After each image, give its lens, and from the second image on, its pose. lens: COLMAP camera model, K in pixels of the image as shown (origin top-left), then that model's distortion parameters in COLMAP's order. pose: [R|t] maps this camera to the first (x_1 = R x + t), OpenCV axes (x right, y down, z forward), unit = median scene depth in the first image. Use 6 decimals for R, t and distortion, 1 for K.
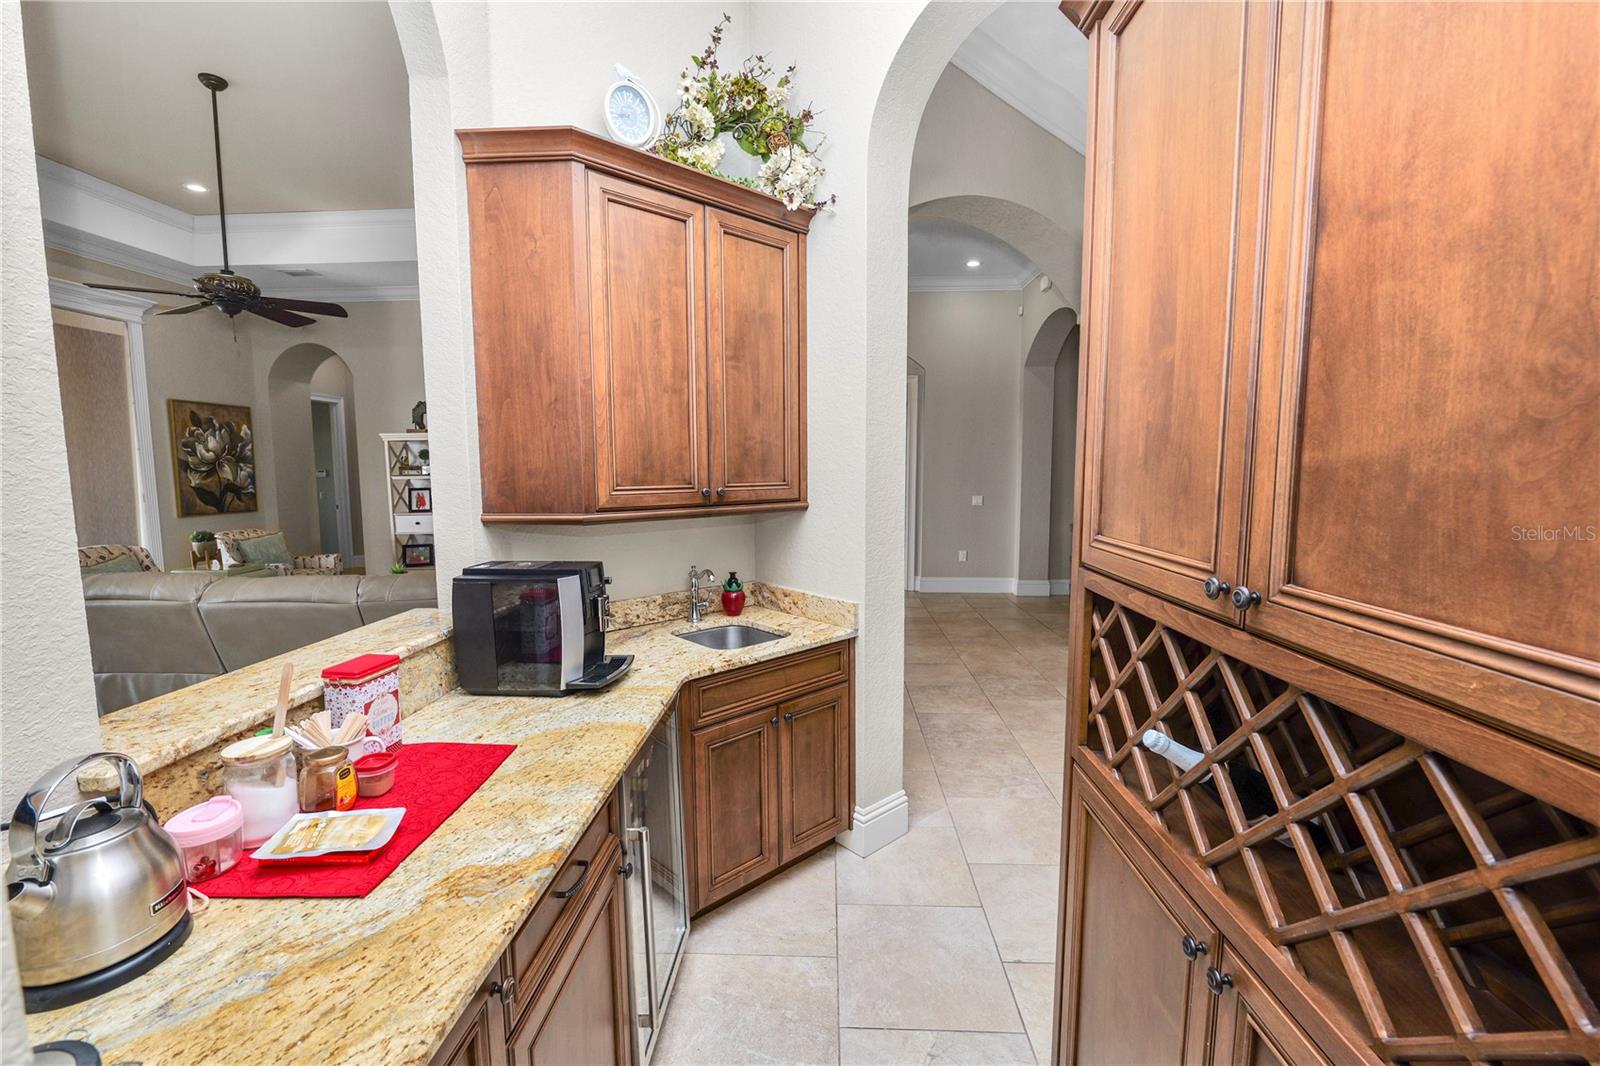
lens RADIAL K [[651.4, 0, 799.9], [0, 651.4, 531.2], [0, 0, 1]] dist [-0.014111, 0.001212]
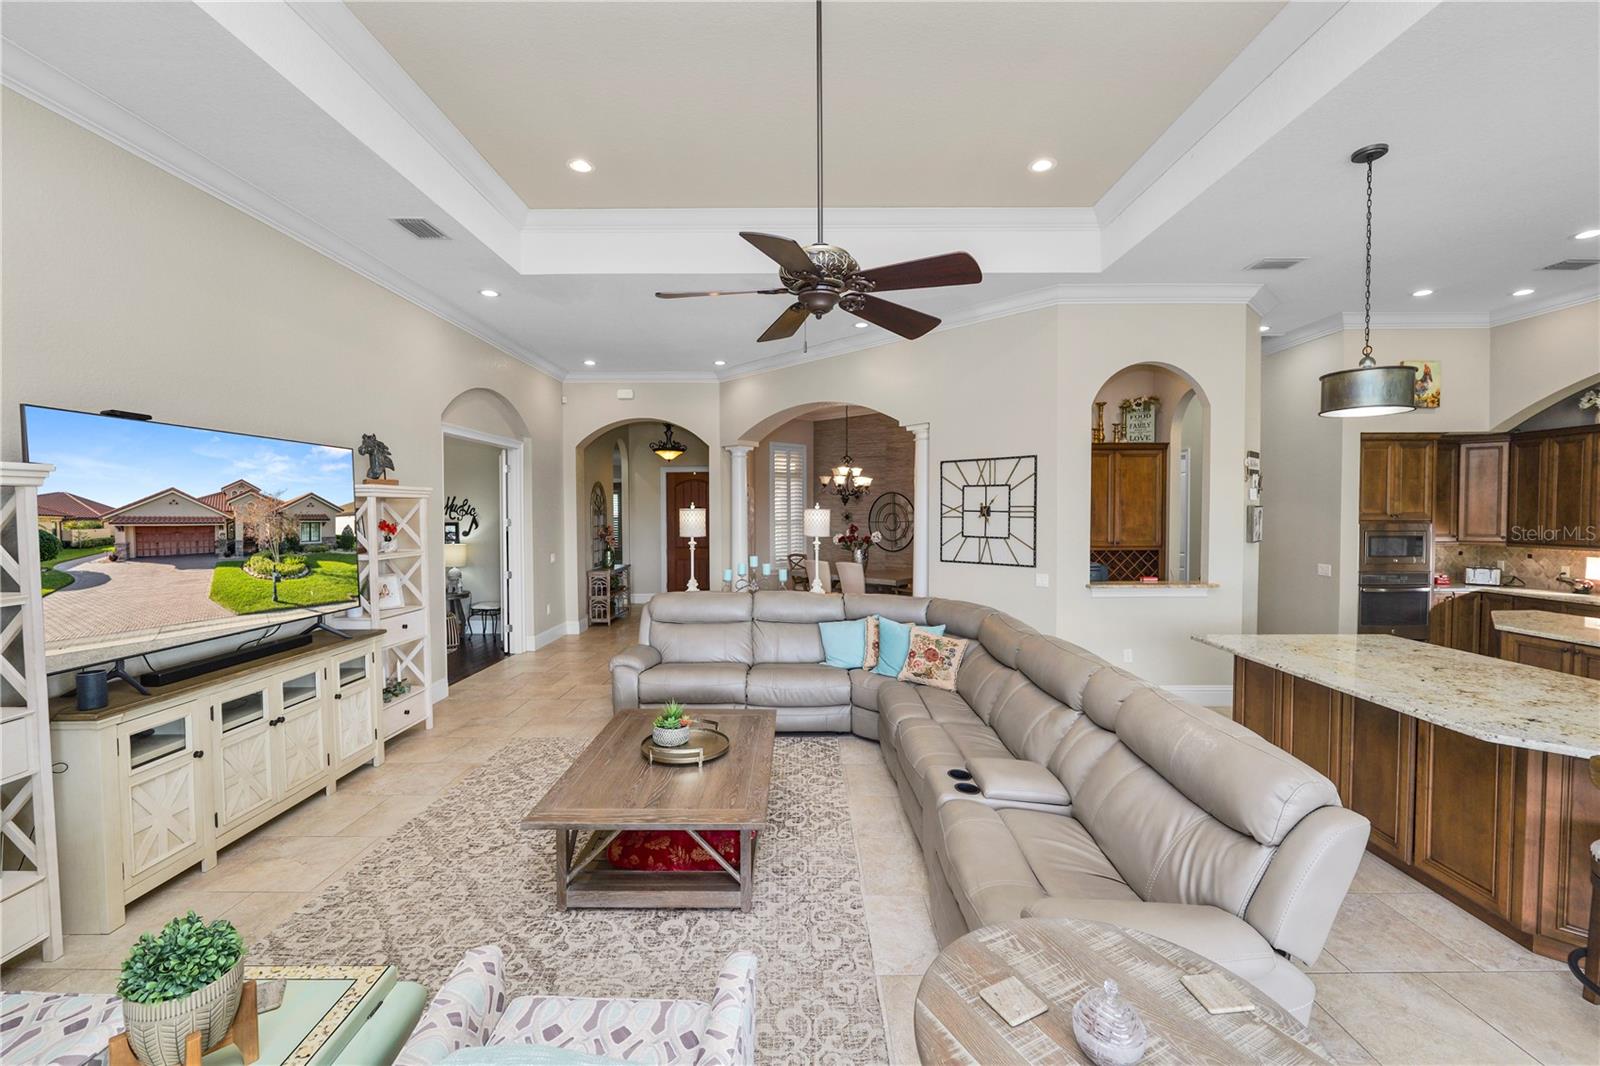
lens RADIAL K [[651.4, 0, 801.3], [0, 651.4, 532.9], [0, 0, 1]] dist [-0.014111, 0.001212]
pose [[-0.041628, -0.029708, 0.998691, -2.761570], [0.102322, 0.994176, 0.033838, -0.270091], [-0.993880, 0.103596, -0.038346, 1.939712]]
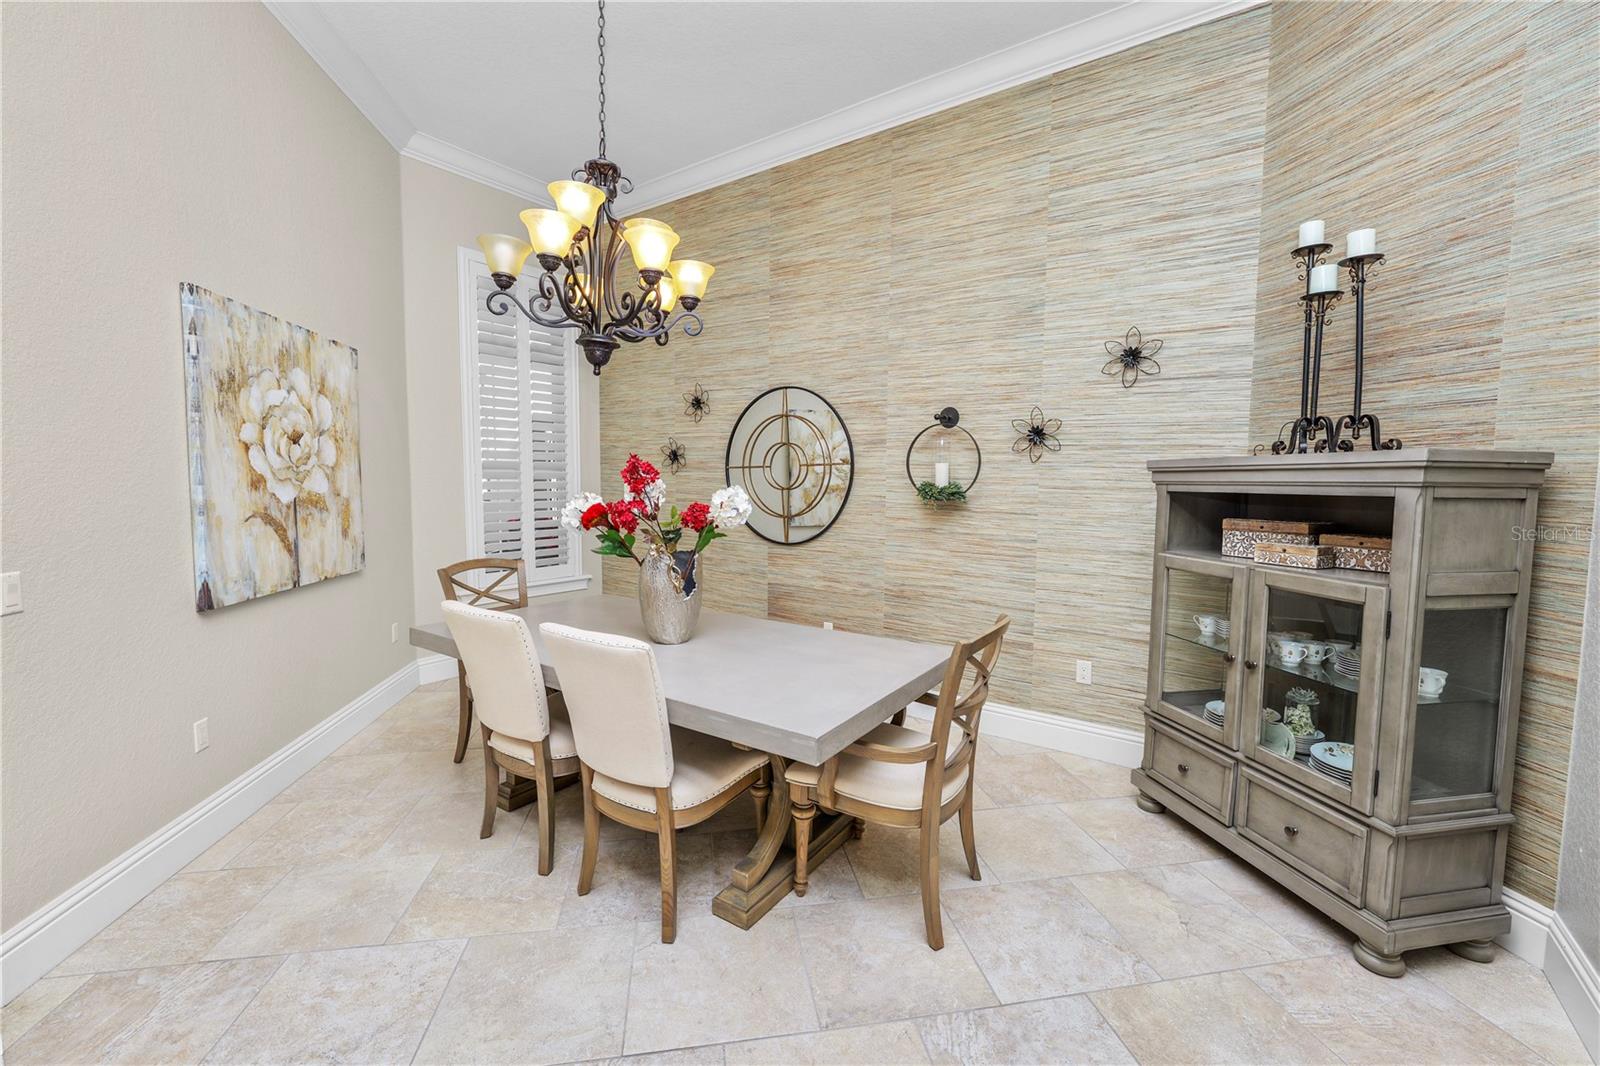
lens RADIAL K [[651.4, 0, 799.8], [0, 651.4, 527.6], [0, 0, 1]] dist [-0.014111, 0.001212]
pose [[-0.212625, -0.071482, 0.974516, 0.274922], [0.090622, 0.991580, 0.092506, -0.109314], [-0.972923, 0.107982, -0.204356, 1.422509]]
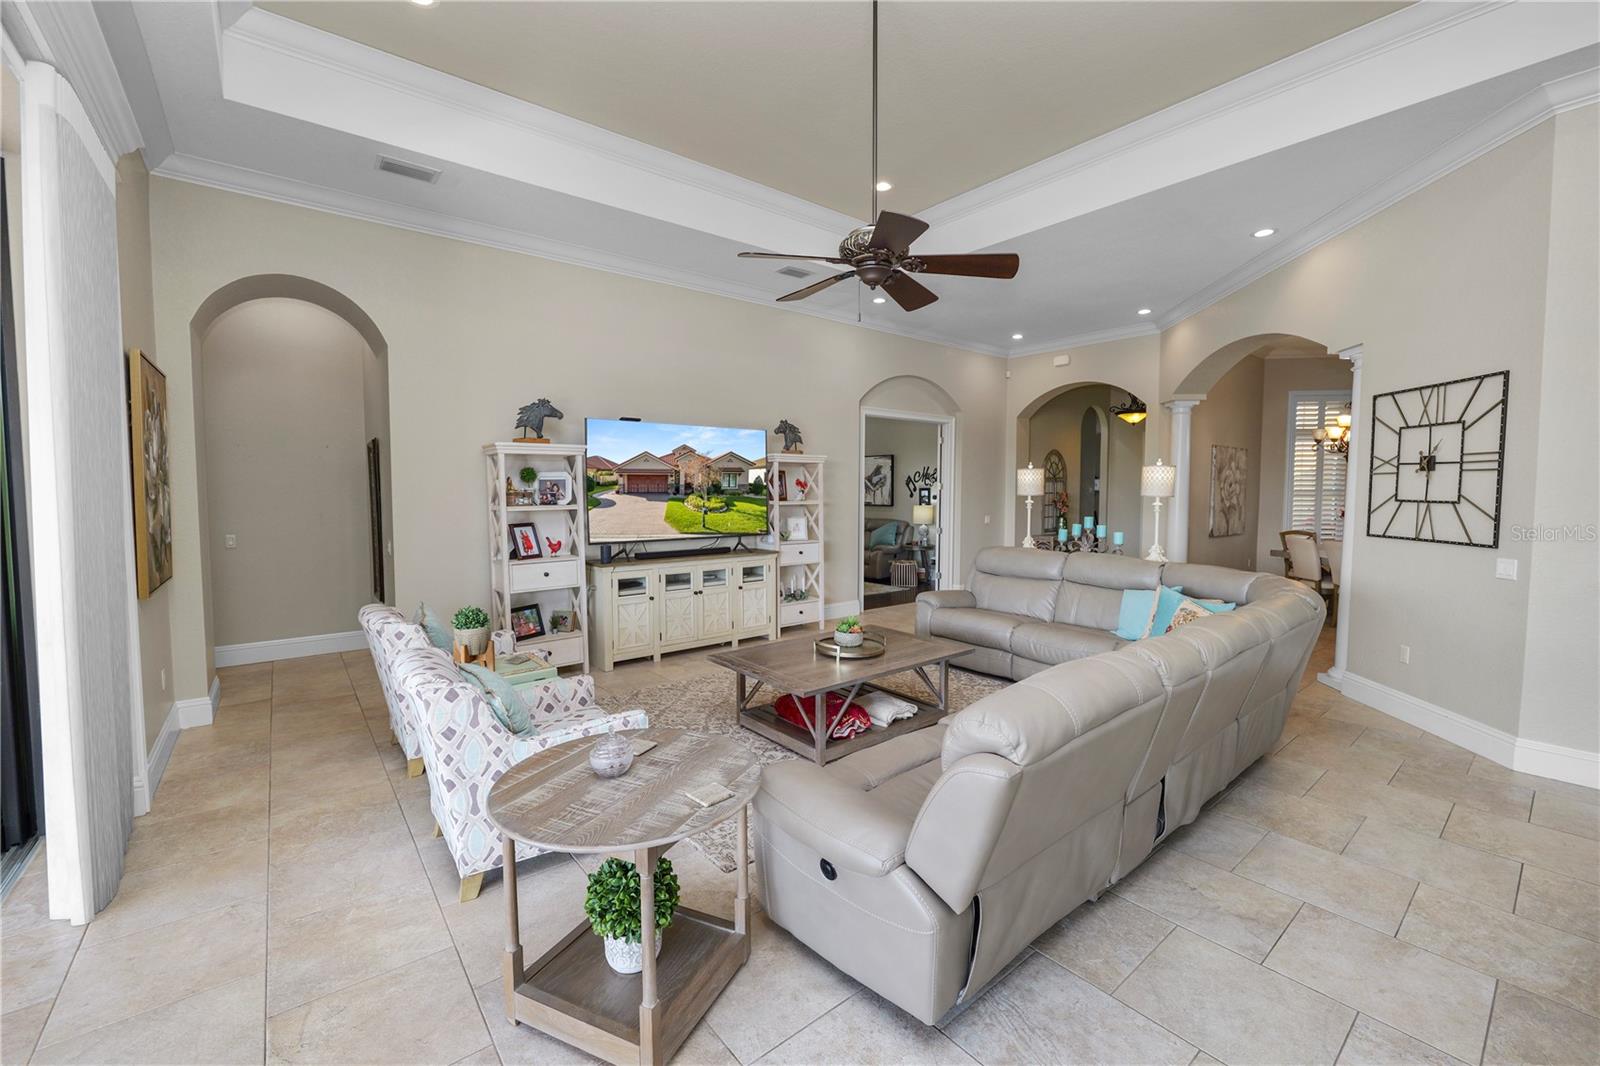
lens RADIAL K [[651.4, 0, 800.3], [0, 651.4, 528.5], [0, 0, 1]] dist [-0.014111, 0.001212]
pose [[0.749964, -0.036765, 0.660456, -2.633202], [0.064285, 0.997779, -0.017454, -0.099075], [-0.658347, 0.055548, 0.750662, 0.942012]]
